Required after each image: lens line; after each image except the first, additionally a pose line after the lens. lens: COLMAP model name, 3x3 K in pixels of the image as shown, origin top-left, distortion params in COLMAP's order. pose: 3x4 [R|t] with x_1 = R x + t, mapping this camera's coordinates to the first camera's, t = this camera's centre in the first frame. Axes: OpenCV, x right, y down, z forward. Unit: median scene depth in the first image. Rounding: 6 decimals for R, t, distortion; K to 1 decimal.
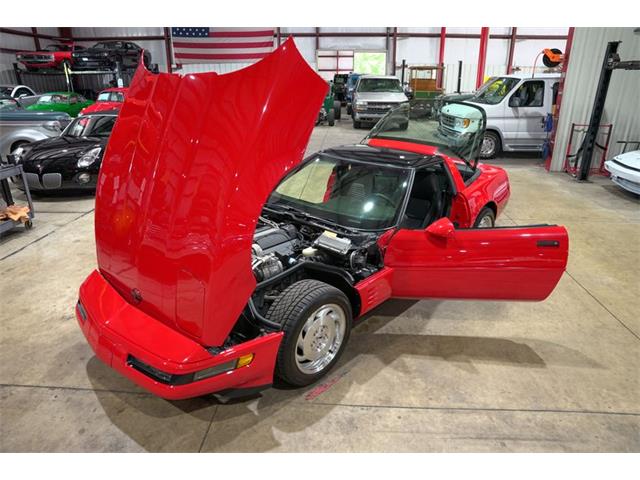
lens RADIAL K [[438.8, 0, 319.0], [0, 438.8, 242.4], [0, 0, 1]] dist [-0.135074, 0.102685]
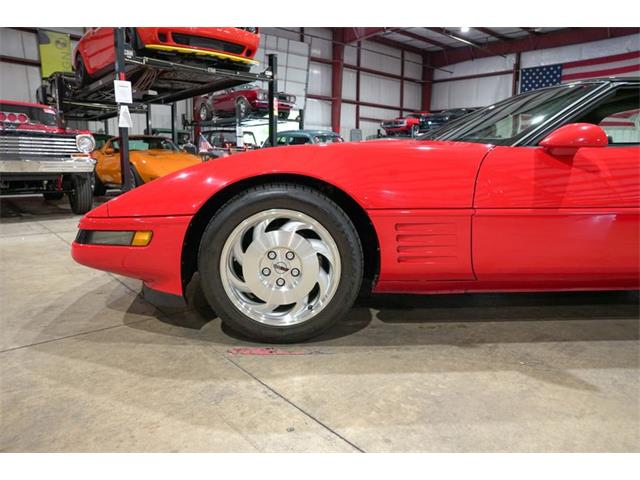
lens RADIAL K [[438.8, 0, 315.2], [0, 438.8, 234.2], [0, 0, 1]] dist [-0.135074, 0.102685]
pose [[0.698811, 0.125170, -0.704270, 0.478412], [-0.267633, 0.958811, -0.095149, 0.221233], [0.663352, 0.254977, 0.703527, 0.583154]]
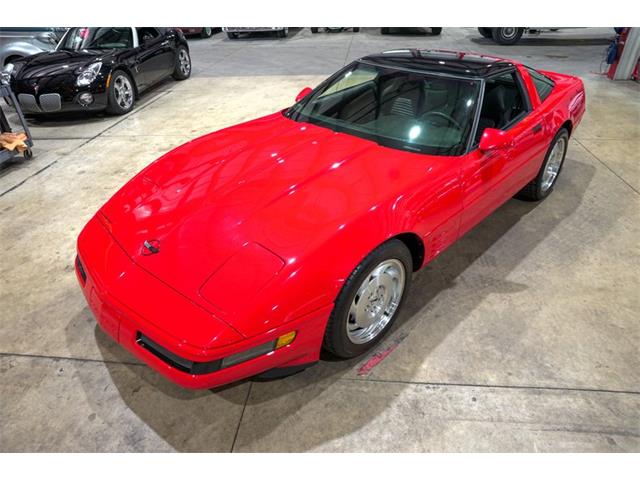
lens RADIAL K [[438.8, 0, 319.7], [0, 438.8, 240.2], [0, 0, 1]] dist [-0.135074, 0.102685]
pose [[0.999012, -0.005754, -0.044062, -0.063989], [0.013868, 0.982427, 0.186133, -0.040875], [0.042217, -0.186560, 0.981536, 0.231461]]
